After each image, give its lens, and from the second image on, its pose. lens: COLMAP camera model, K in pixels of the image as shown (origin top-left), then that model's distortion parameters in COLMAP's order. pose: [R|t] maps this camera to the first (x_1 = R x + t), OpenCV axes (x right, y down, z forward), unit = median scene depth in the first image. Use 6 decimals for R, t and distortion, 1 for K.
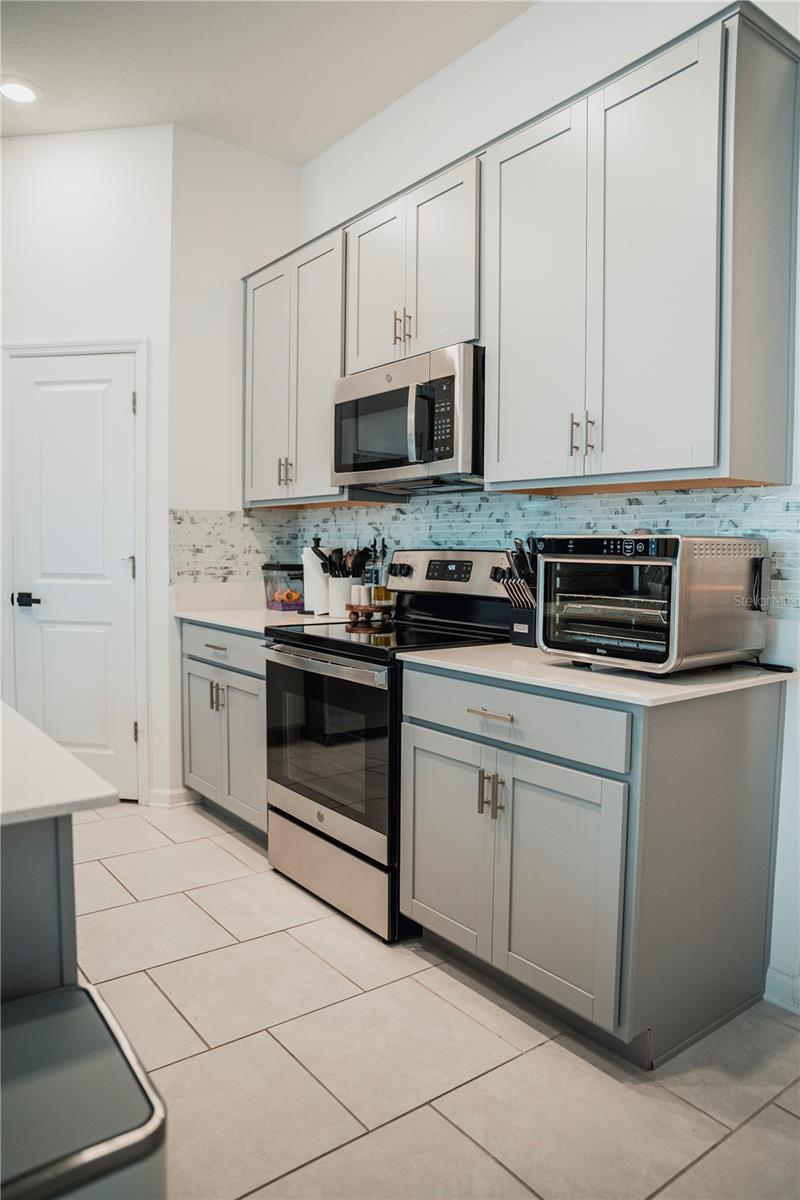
lens RADIAL K [[828.2, 0, 400.0], [0, 828.2, 600.0], [0, 0, 1]] dist [-0.151445, 0.117407]
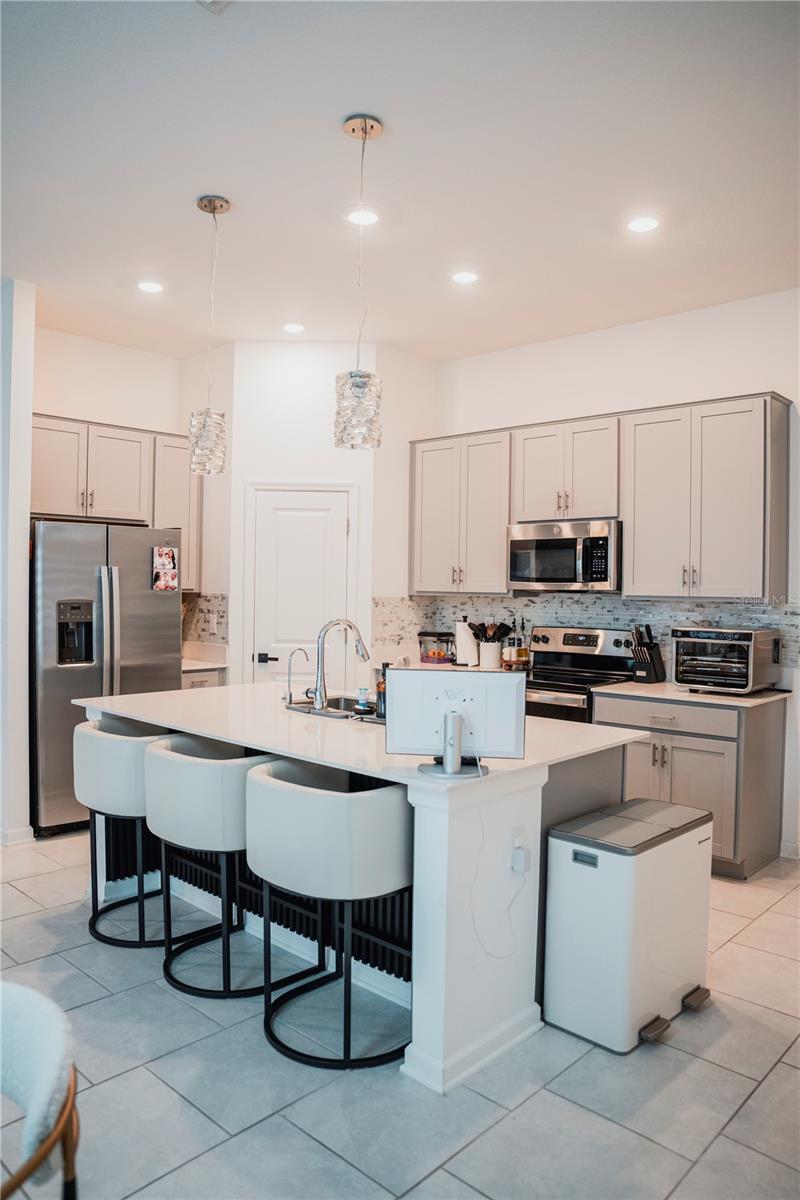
lens RADIAL K [[828.2, 0, 400.0], [0, 828.2, 600.0], [0, 0, 1]] dist [-0.151445, 0.117407]
pose [[0.986265, 0.000396, 0.165169, -0.569158], [0.007677, 0.998806, -0.048236, -0.037964], [-0.164991, 0.048842, 0.985085, -0.597227]]
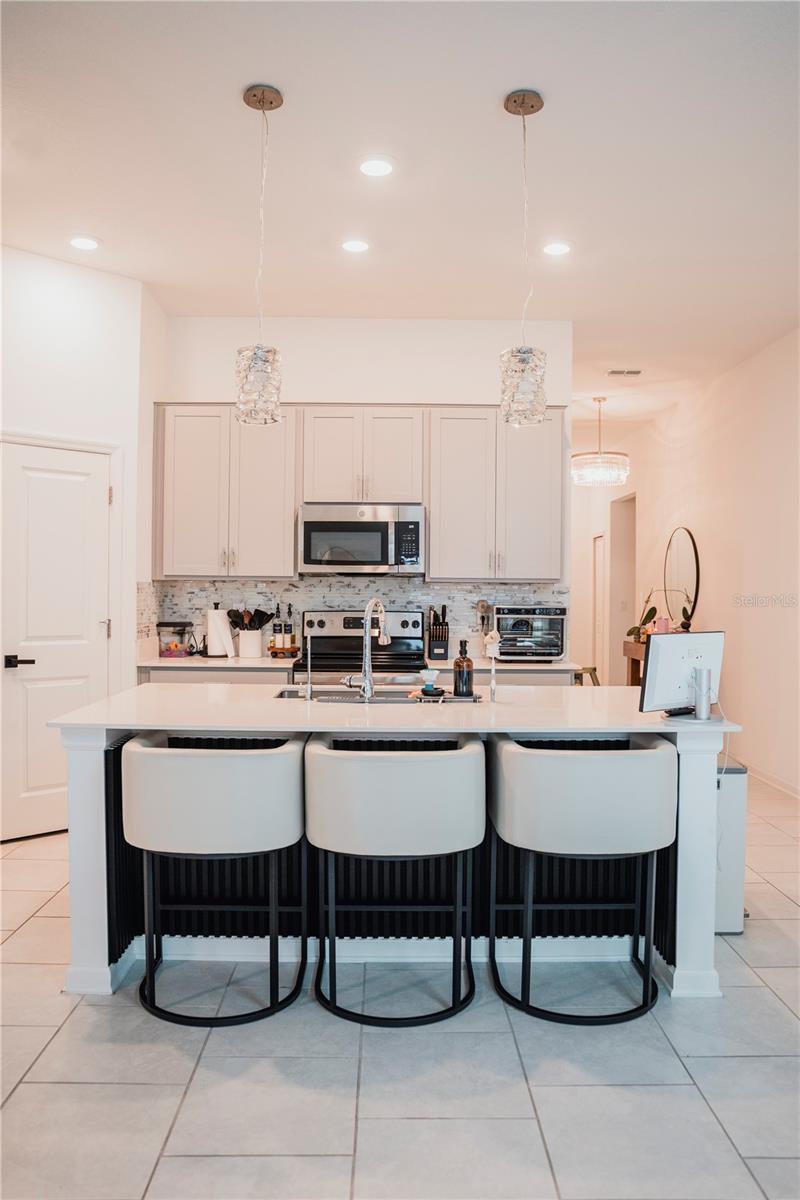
lens RADIAL K [[897.1, 0, 382.0], [0, 897.1, 605.0], [0, 0, 1]] dist [-0.140683, 0.137202]
pose [[0.608831, -0.019157, 0.793068, -1.350511], [0.049818, 0.998658, -0.014122, -0.043106], [-0.791734, 0.048106, 0.608969, -0.166673]]
